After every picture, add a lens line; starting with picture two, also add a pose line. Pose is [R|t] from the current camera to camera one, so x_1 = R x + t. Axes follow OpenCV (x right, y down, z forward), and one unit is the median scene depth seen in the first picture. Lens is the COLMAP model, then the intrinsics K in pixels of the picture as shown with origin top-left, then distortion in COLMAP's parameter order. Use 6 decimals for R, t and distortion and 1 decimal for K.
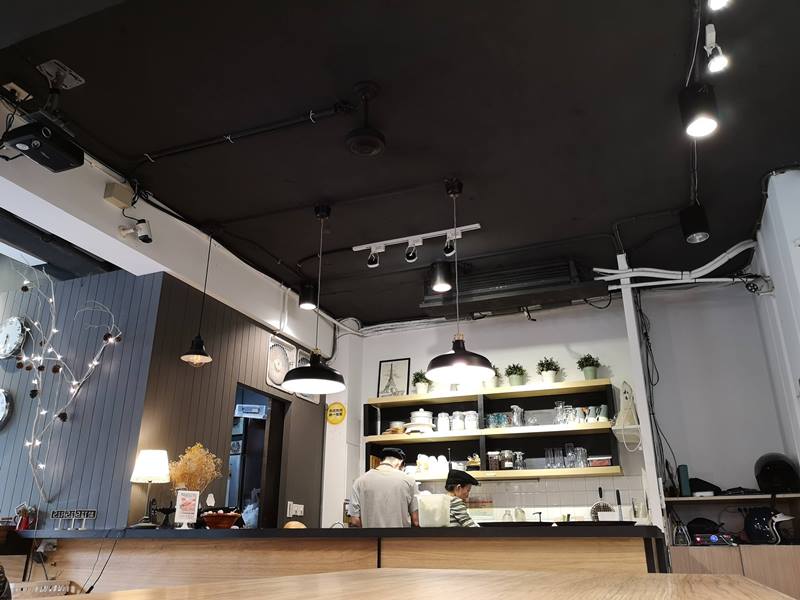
lens RADIAL K [[634.4, 0, 400.9], [0, 634.4, 297.8], [0, 0, 1]] dist [0.013788, -0.028026]
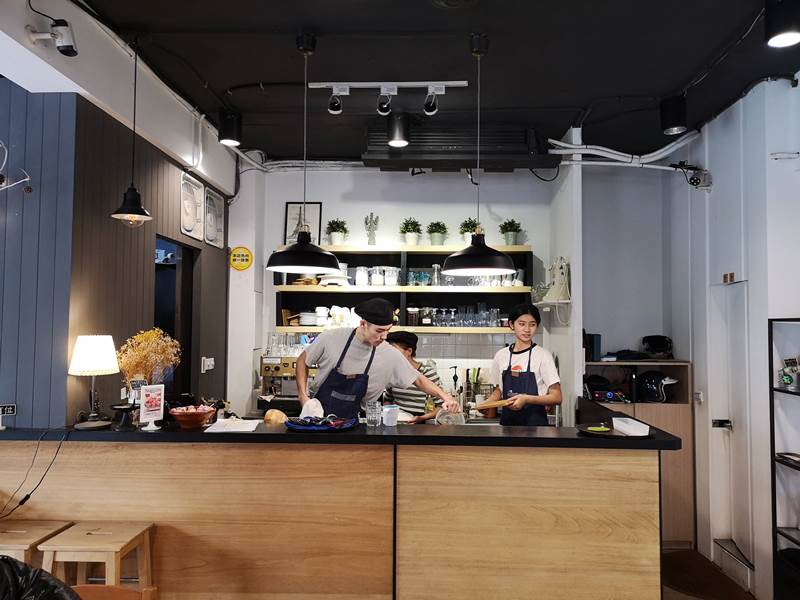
lens RADIAL K [[611.4, 0, 401.0], [0, 611.4, 303.4], [0, 0, 1]] dist [0.040894, -0.023664]
pose [[0.940704, 0.017054, 0.338800, -0.220272], [-0.126872, 0.943943, 0.304756, -0.065672], [-0.314611, -0.329669, 0.890134, 0.148899]]
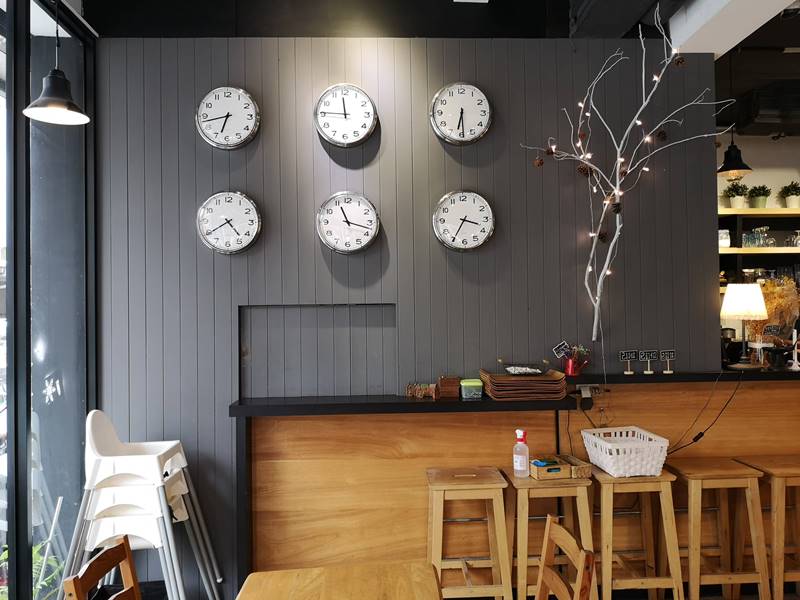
lens RADIAL K [[634.4, 0, 399.7], [0, 634.4, 302.9], [0, 0, 1]] dist [0.013788, -0.028026]
pose [[0.910118, -0.008781, 0.414255, -0.882149], [-0.136455, 0.937653, 0.319667, 0.039680], [-0.391234, -0.347462, 0.852177, 0.334751]]
